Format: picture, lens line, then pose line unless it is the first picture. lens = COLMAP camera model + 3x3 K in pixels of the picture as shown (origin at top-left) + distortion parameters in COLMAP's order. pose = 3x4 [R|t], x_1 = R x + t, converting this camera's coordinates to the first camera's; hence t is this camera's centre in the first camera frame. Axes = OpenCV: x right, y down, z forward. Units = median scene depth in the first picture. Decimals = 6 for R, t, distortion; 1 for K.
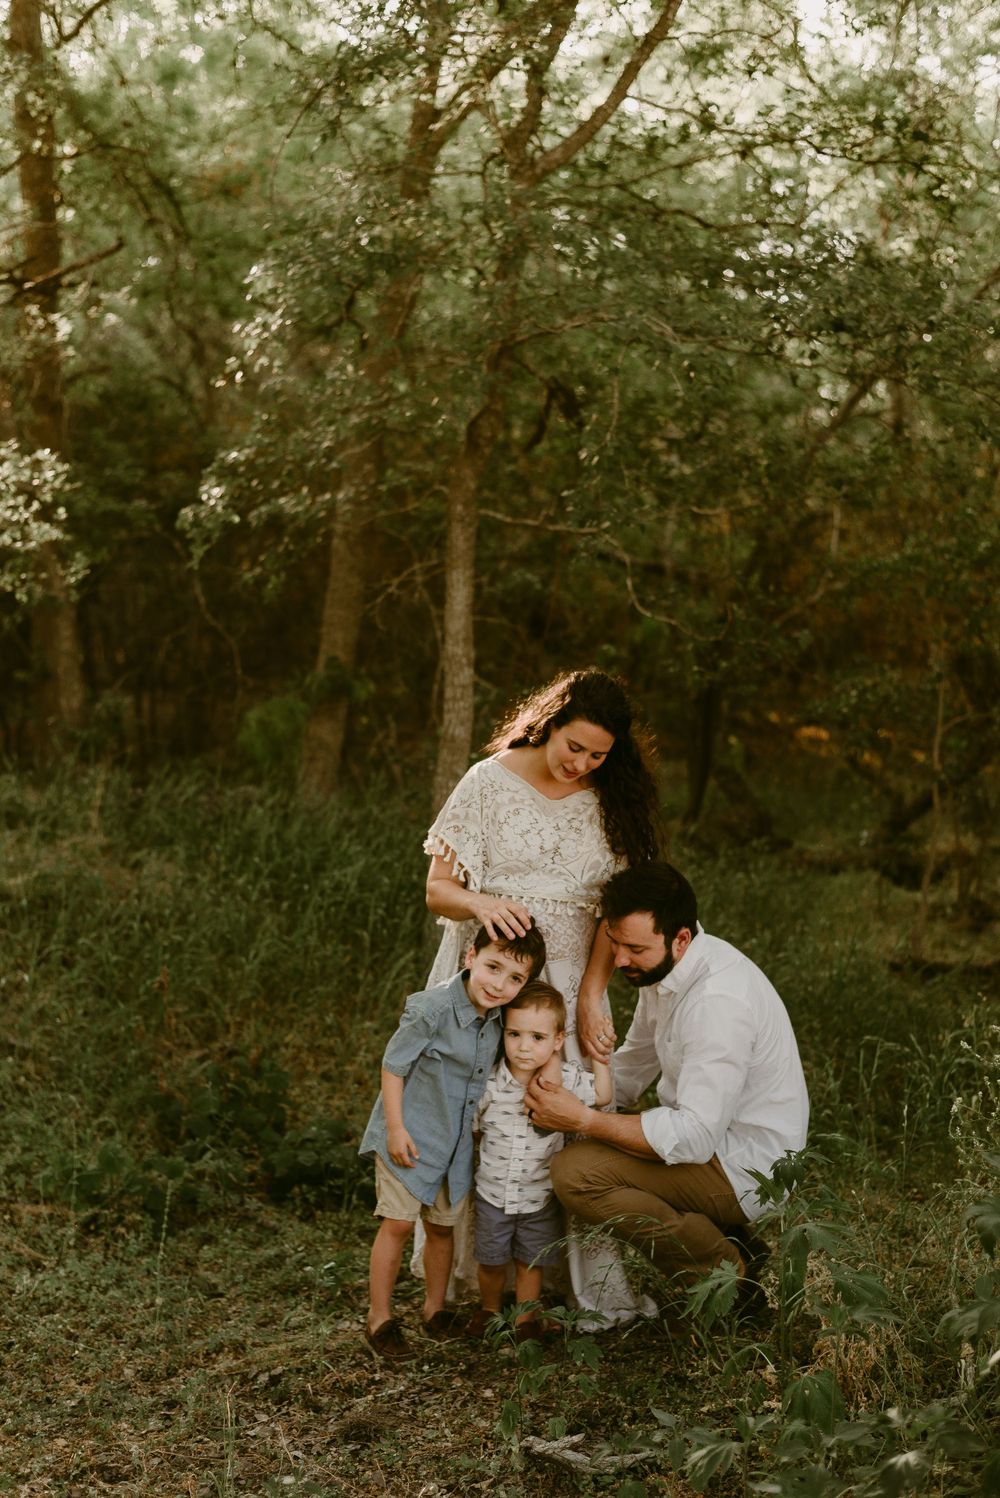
lens RADIAL K [[2227.7, 0, 500.0], [0, 2227.7, 749.0], [0, 0, 1]] dist [0.013869, 0.032753]
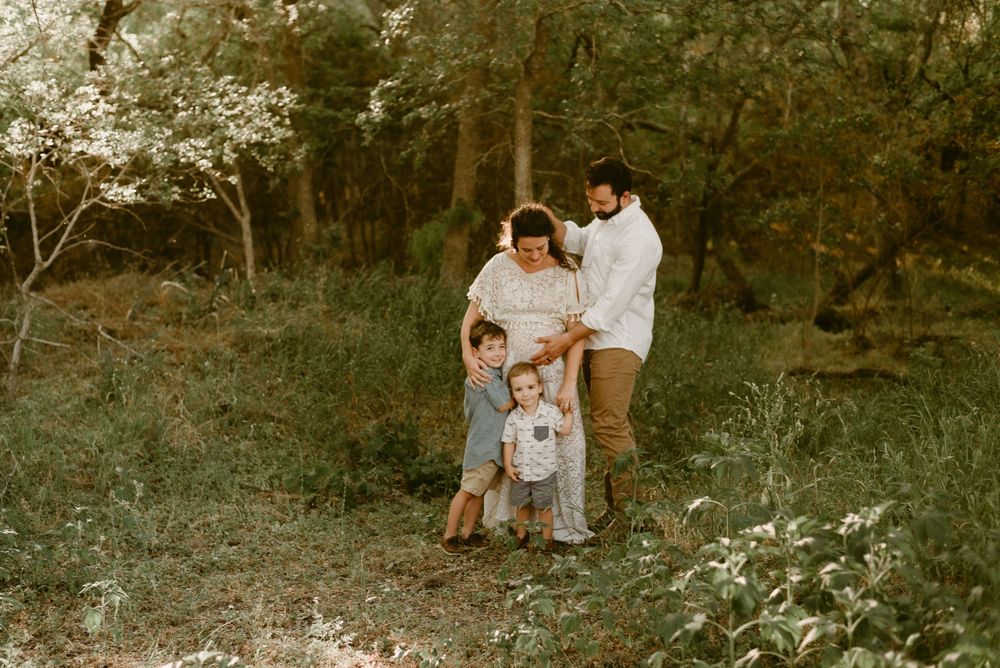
lens RADIAL K [[1548.2, 0, 470.5], [0, 1548.2, 364.1], [0, 0, 1]] dist [0.005880, 0.009600]
pose [[0.994118, -0.016642, -0.107020, 0.093856], [0.024034, 0.997385, 0.068155, 0.007099], [0.105606, -0.070326, 0.991918, -0.288758]]
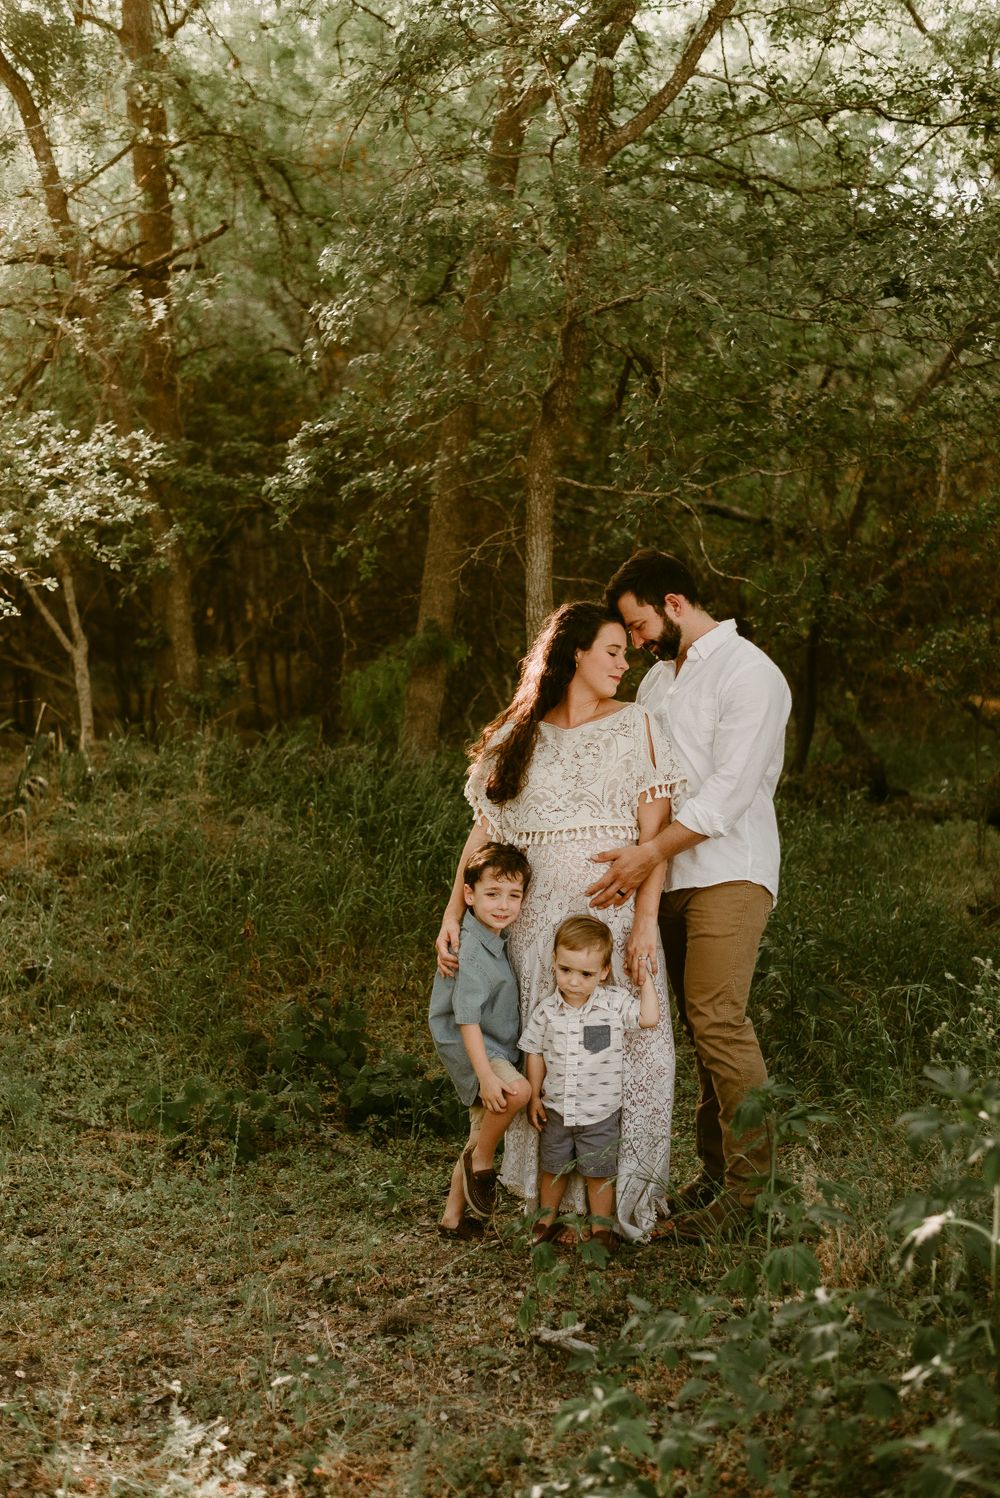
lens RADIAL K [[2246.9, 0, 507.7], [0, 2246.9, 765.6], [0, 0, 1]] dist [-0.008563, 0.074879]
pose [[0.997389, -0.014870, -0.070674, 0.056082], [0.016814, 0.999494, 0.026994, -0.001420], [0.070237, -0.028111, 0.997134, -0.076527]]
